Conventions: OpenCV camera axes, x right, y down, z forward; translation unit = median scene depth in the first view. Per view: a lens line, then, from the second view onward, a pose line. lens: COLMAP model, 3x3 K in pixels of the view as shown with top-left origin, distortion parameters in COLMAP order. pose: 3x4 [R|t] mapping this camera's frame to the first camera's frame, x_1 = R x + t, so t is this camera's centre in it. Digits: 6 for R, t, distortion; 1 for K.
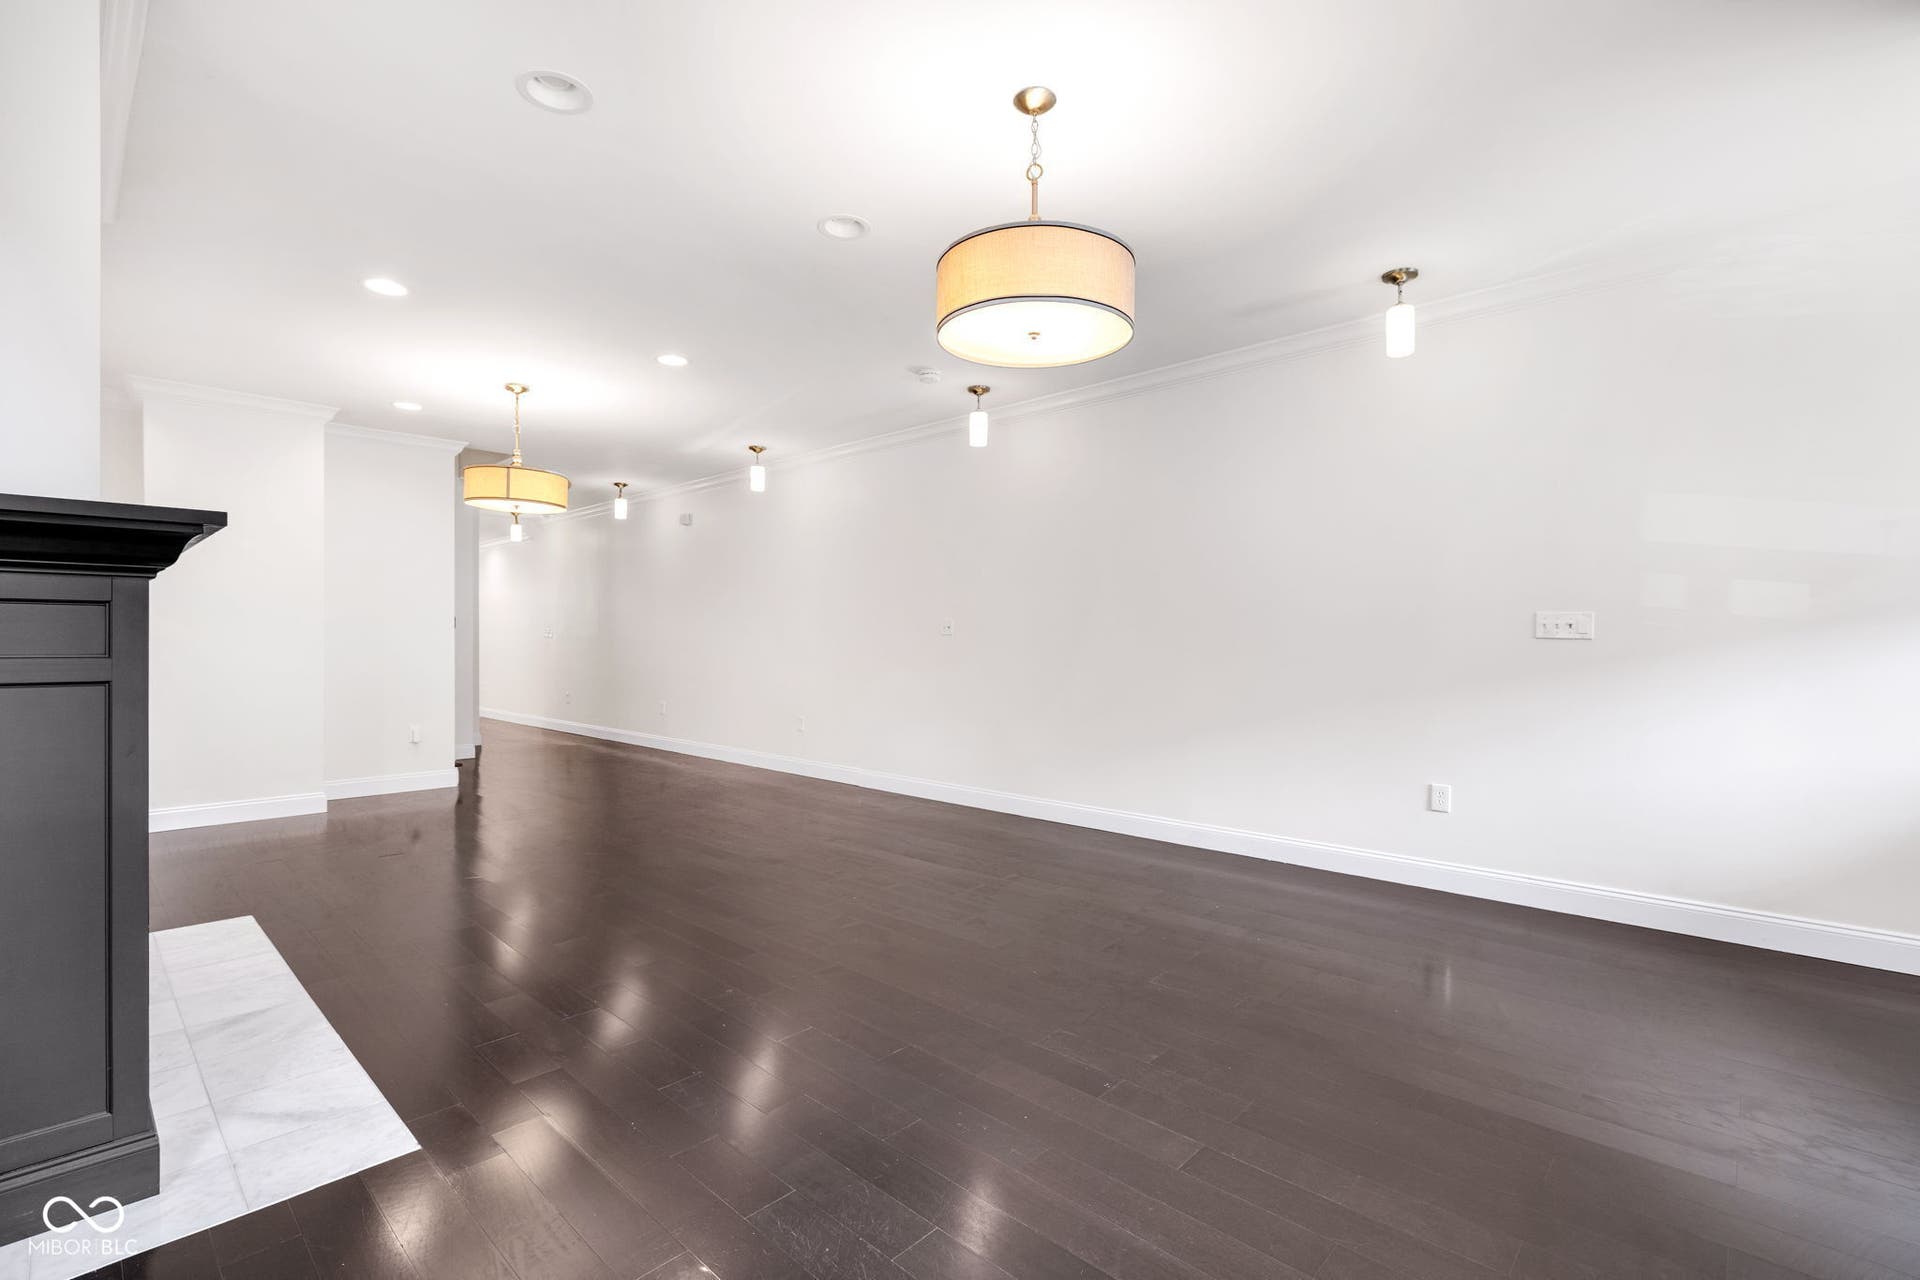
lens RADIAL K [[861.1, 0, 967.6], [0, 861.1, 646.4], [0, 0, 1]] dist [-0.001739, -0.000663]
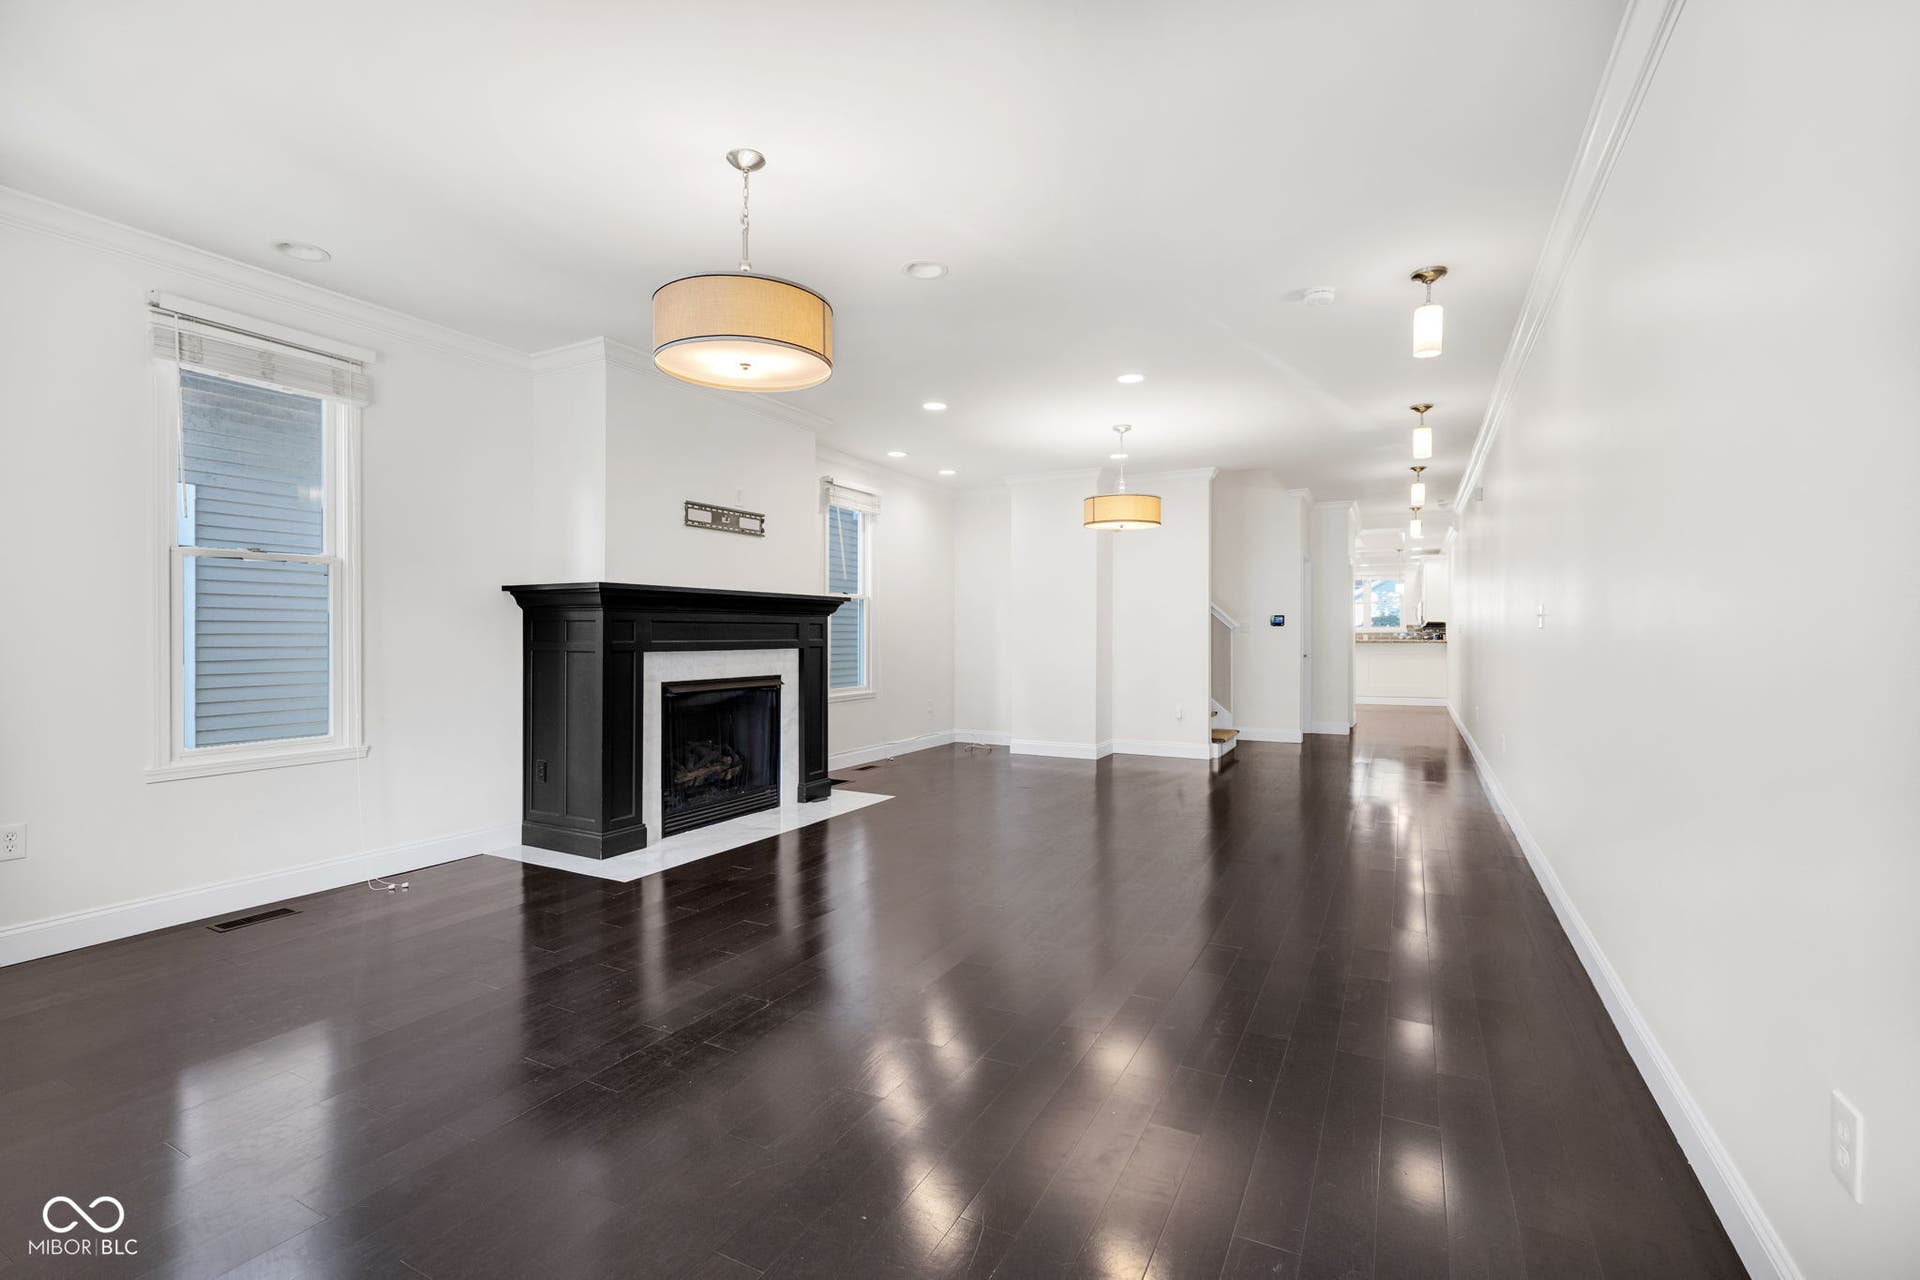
lens RADIAL K [[861.1, 0, 964.6], [0, 861.1, 640.7], [0, 0, 1]] dist [-0.001739, -0.000663]
pose [[0.274258, 0.003815, -0.961648, 0.579993], [-0.007146, 0.999973, 0.001930, -0.000719], [0.961629, 0.006342, 0.274278, 0.447137]]
